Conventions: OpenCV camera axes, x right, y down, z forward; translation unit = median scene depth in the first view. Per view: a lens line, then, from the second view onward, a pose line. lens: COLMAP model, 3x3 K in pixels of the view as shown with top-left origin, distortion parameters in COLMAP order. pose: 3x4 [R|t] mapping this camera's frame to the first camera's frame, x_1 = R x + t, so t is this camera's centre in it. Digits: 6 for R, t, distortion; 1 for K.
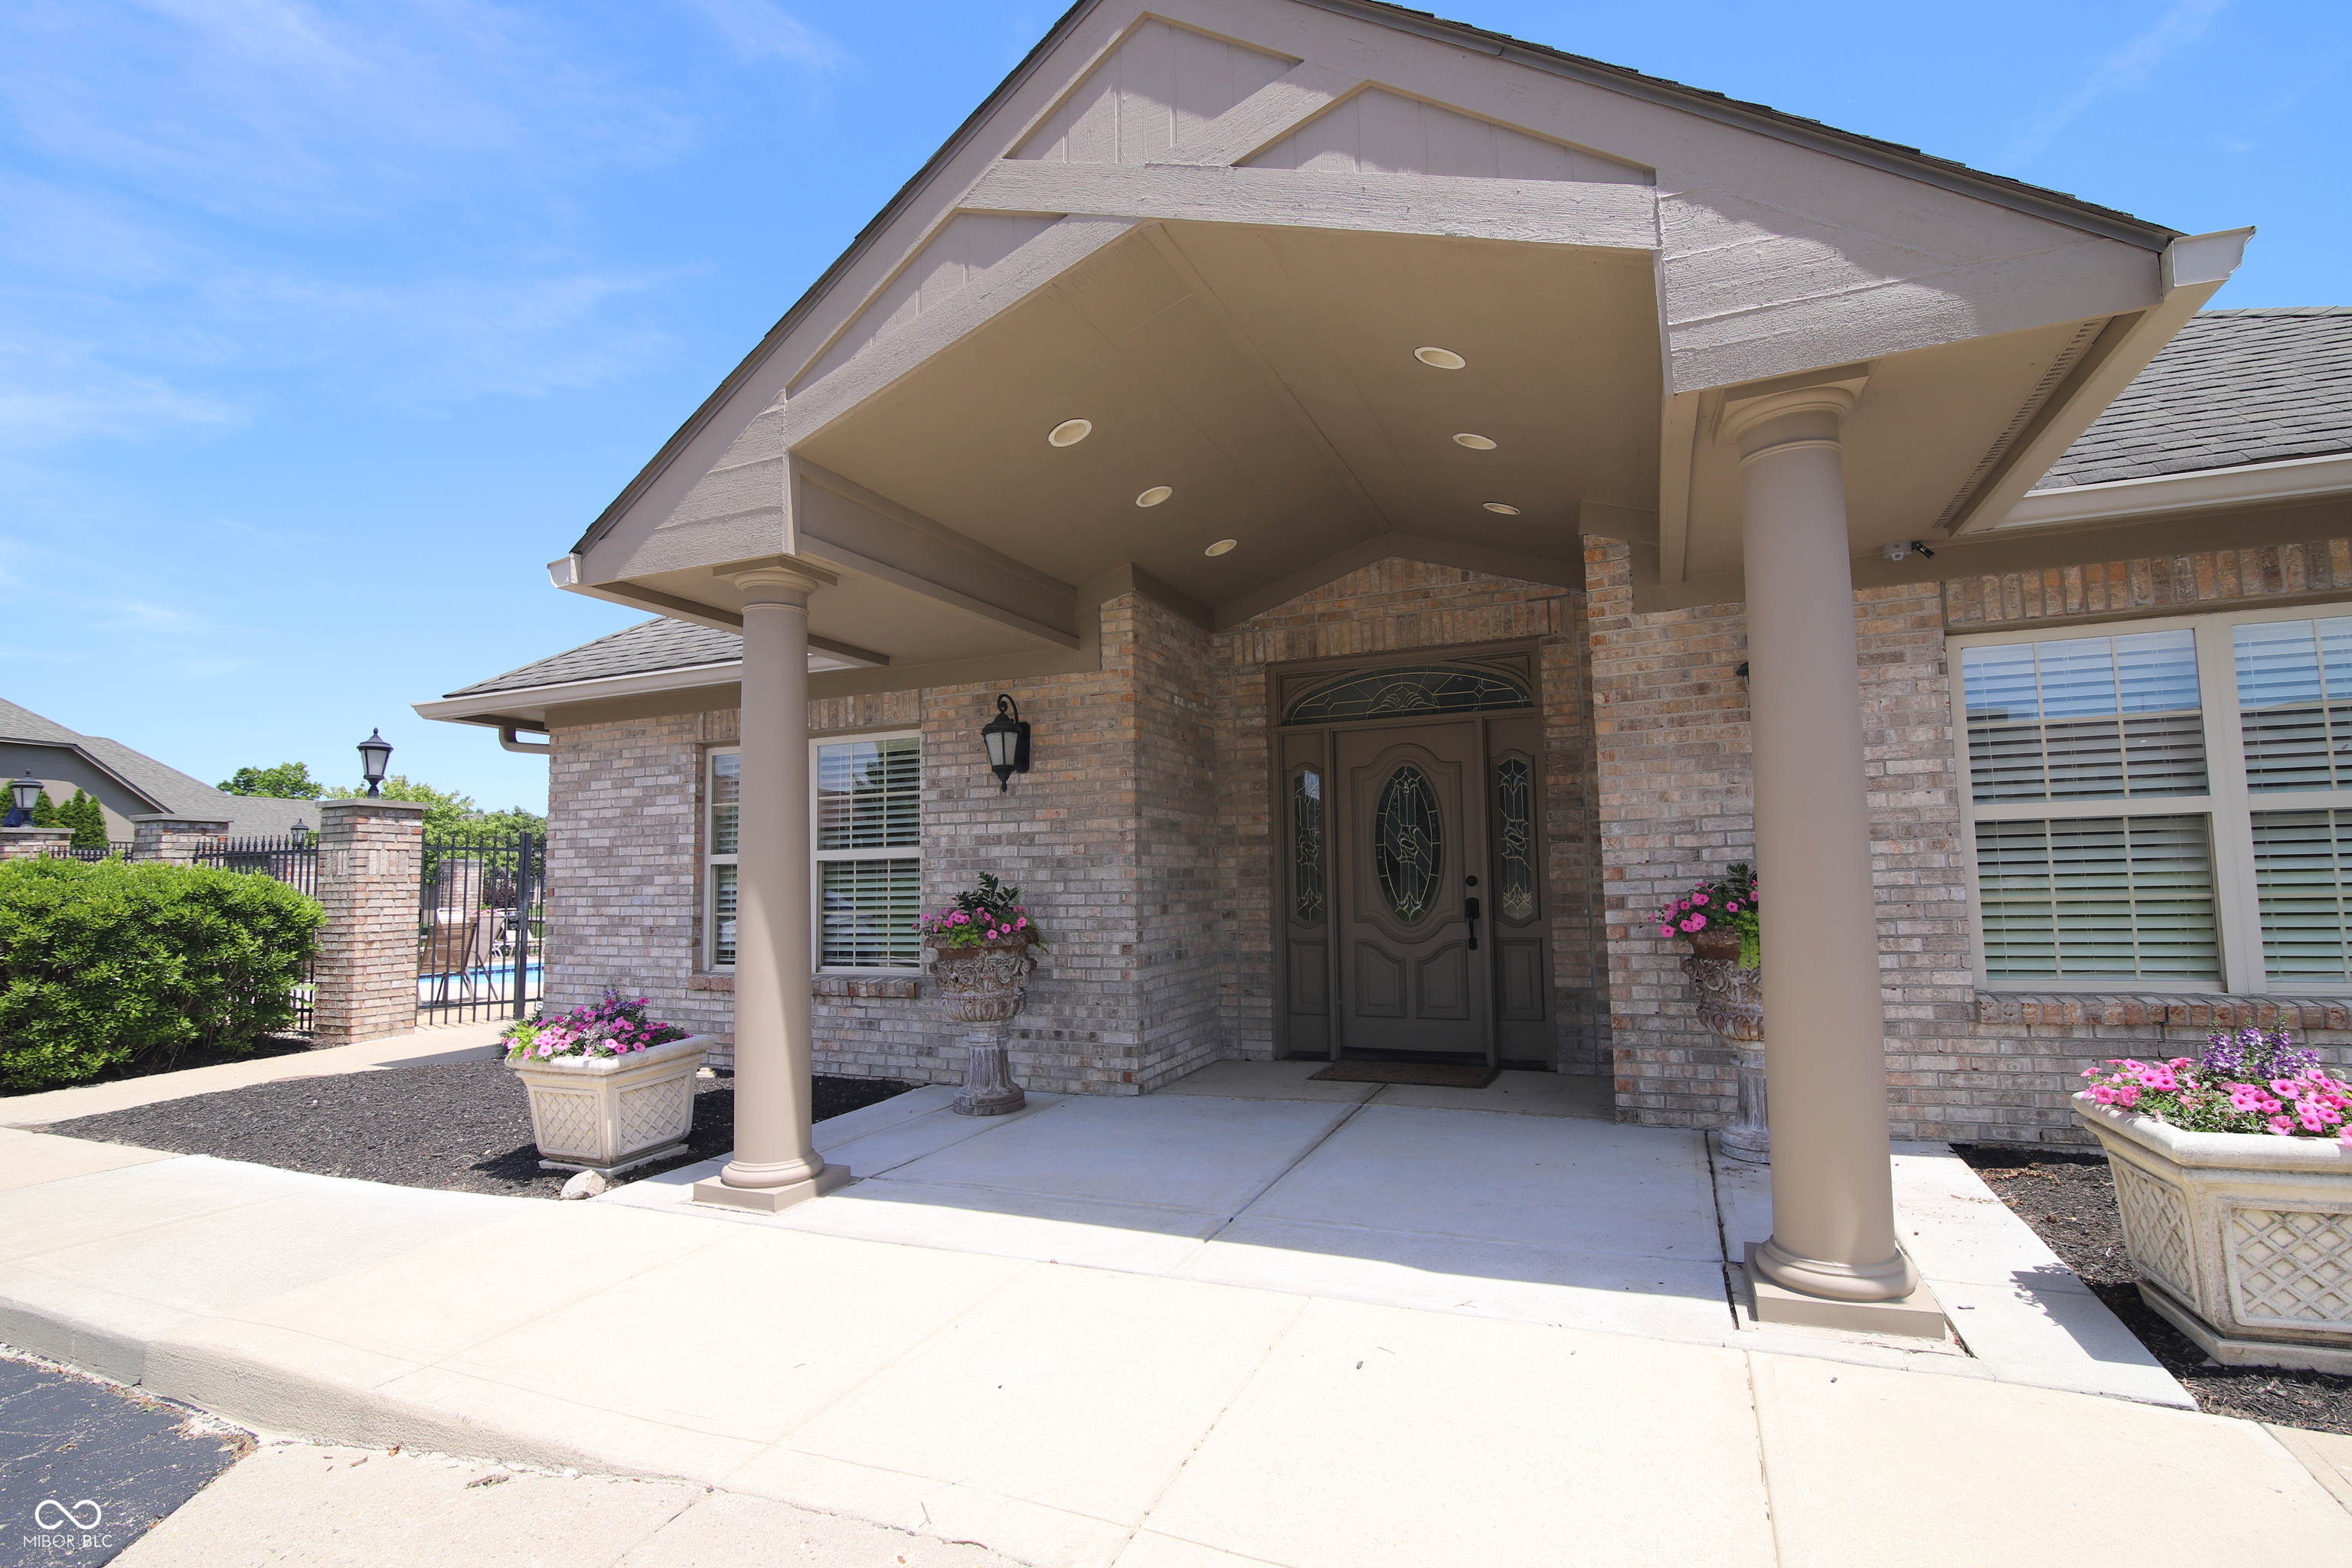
lens RADIAL K [[1109.1, 0, 1154.8], [0, 1109.1, 785.5], [0, 0, 1]] dist [-0.018707, -0.000458]
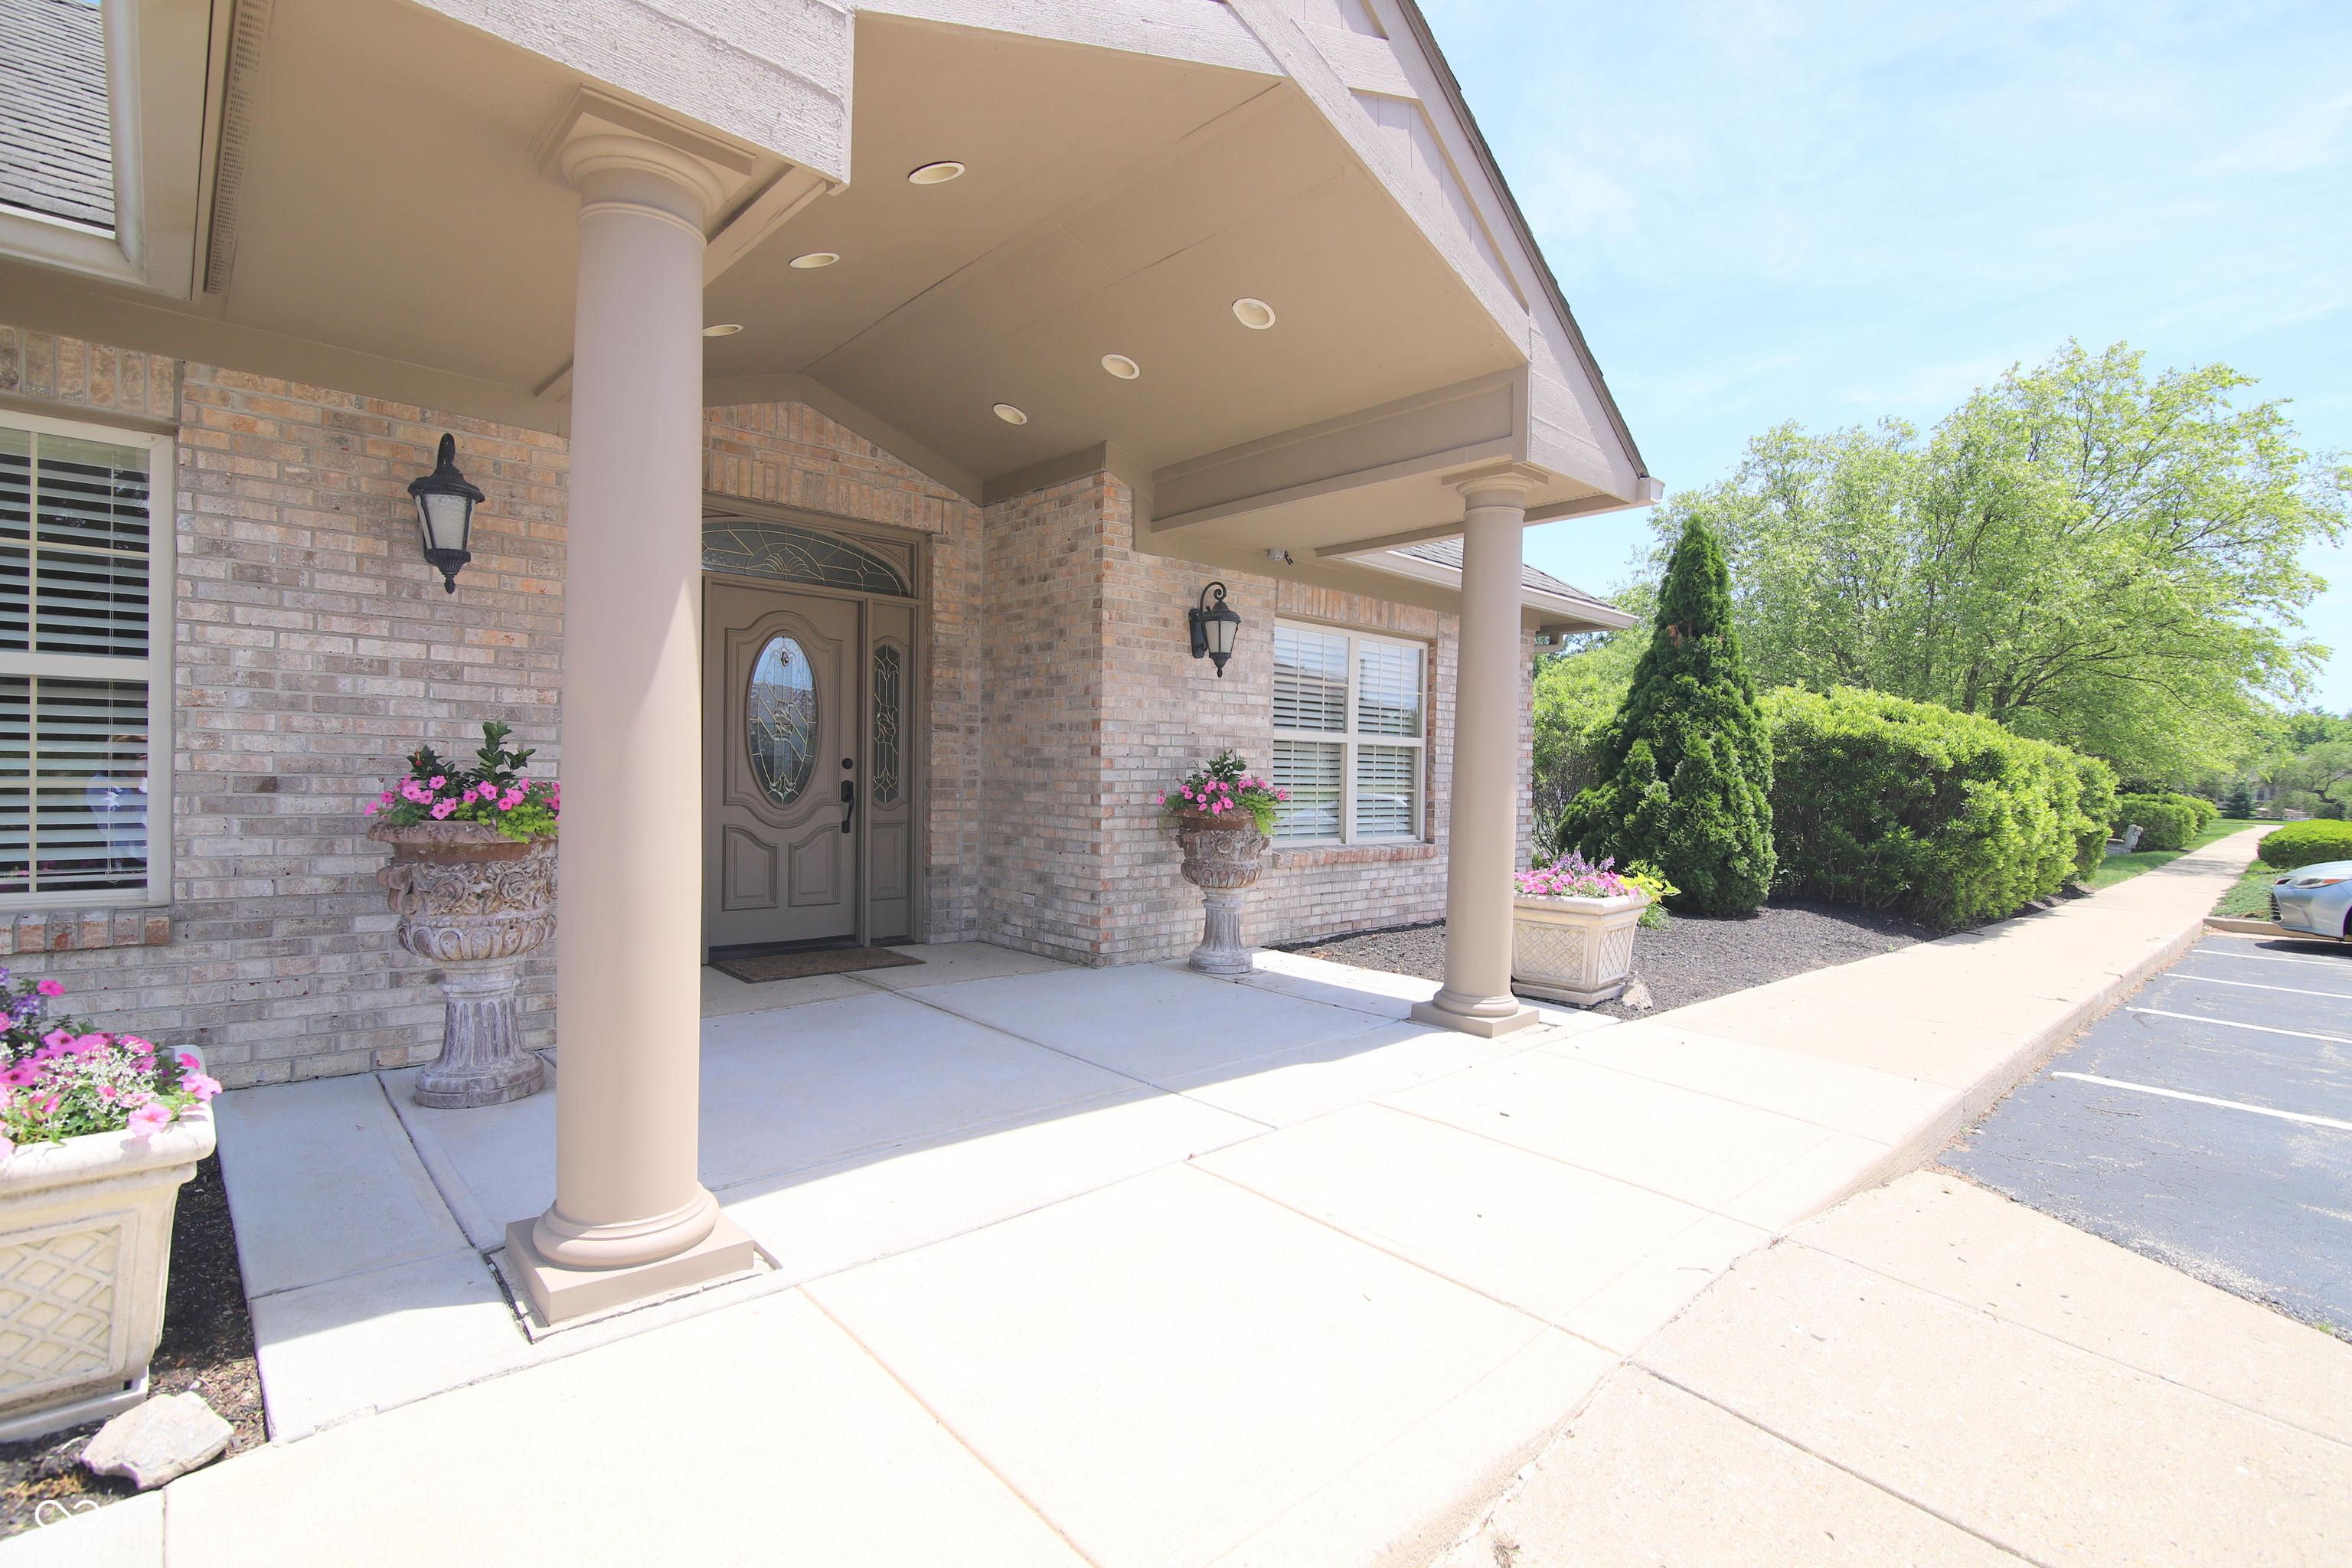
lens RADIAL K [[1109.1, 0, 1153.0], [0, 1109.1, 782.4], [0, 0, 1]] dist [-0.018707, -0.000458]
pose [[0.392392, 0.021019, 0.919558, -0.539945], [-0.107222, 0.993968, 0.023034, 0.053893], [-0.913527, -0.107635, 0.392279, 0.385313]]
